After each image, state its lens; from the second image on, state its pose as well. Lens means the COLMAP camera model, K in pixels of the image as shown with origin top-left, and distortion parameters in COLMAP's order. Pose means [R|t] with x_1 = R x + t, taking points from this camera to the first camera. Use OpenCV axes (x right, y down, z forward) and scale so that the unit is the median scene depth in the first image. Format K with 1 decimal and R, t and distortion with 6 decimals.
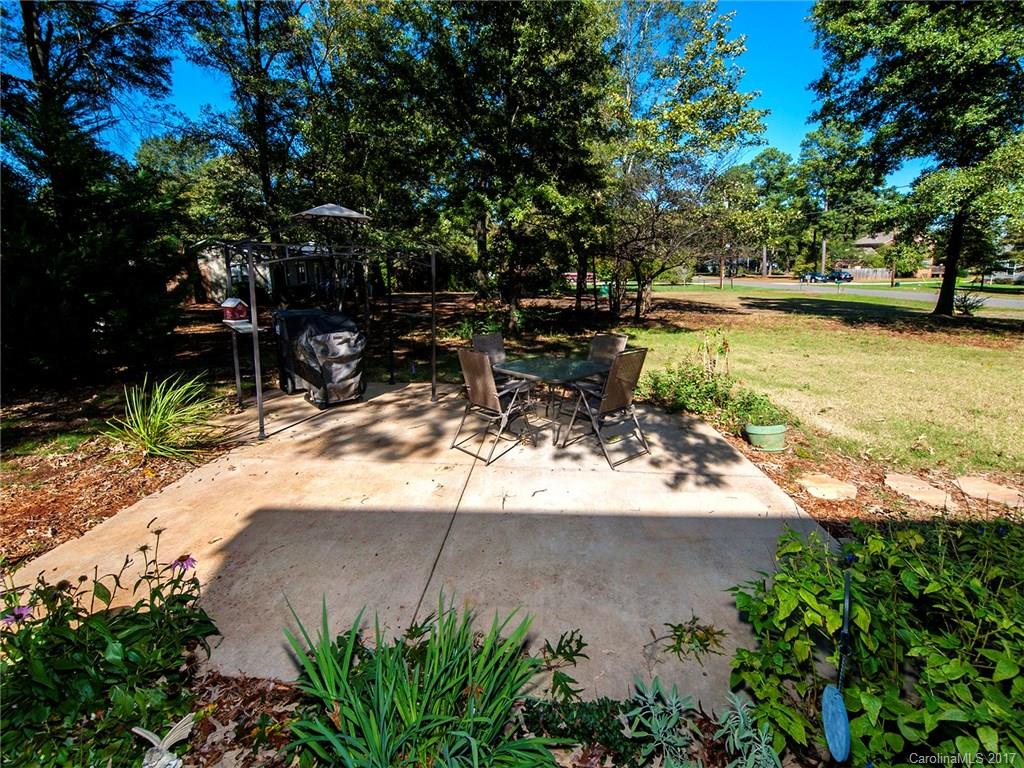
lens RADIAL K [[419.8, 0, 484.4], [0, 419.8, 353.3], [0, 0, 1]] dist [-0.001653, -0.002236]
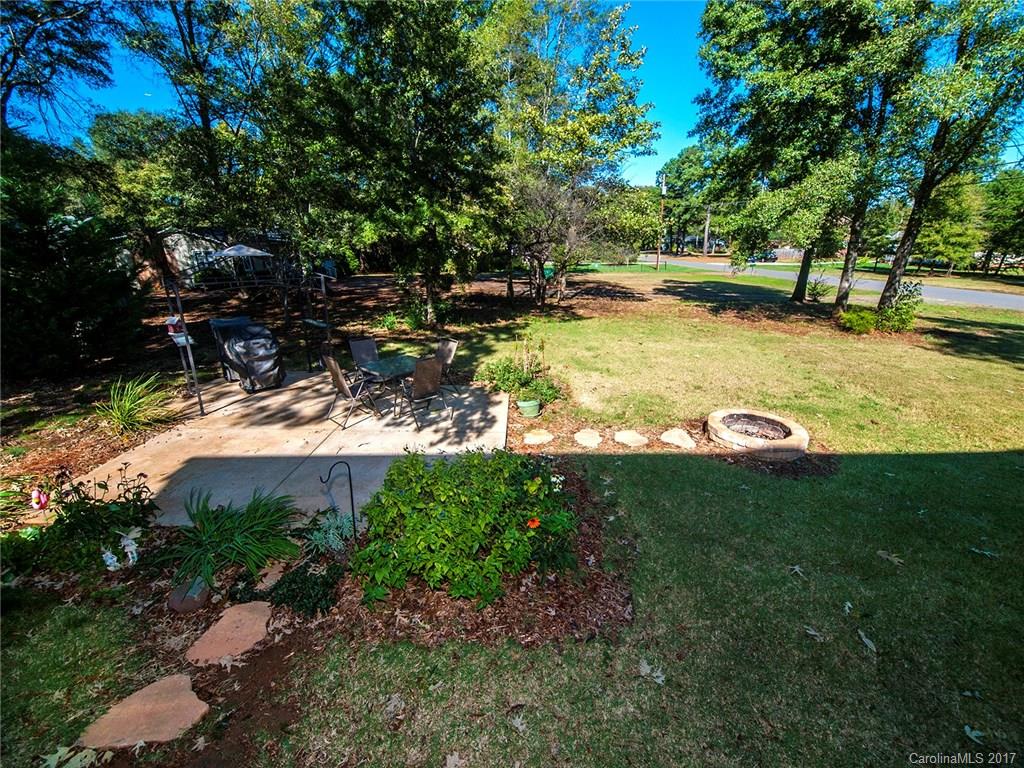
lens RADIAL K [[419.8, 0, 512.6], [0, 419.8, 382.5], [0, 0, 1]] dist [-0.001653, -0.002236]
pose [[0.998549, -0.016476, 0.051270, 0.427944], [0.008471, 0.988253, 0.152591, -0.113850], [-0.053181, -0.151935, 0.986959, -0.446421]]
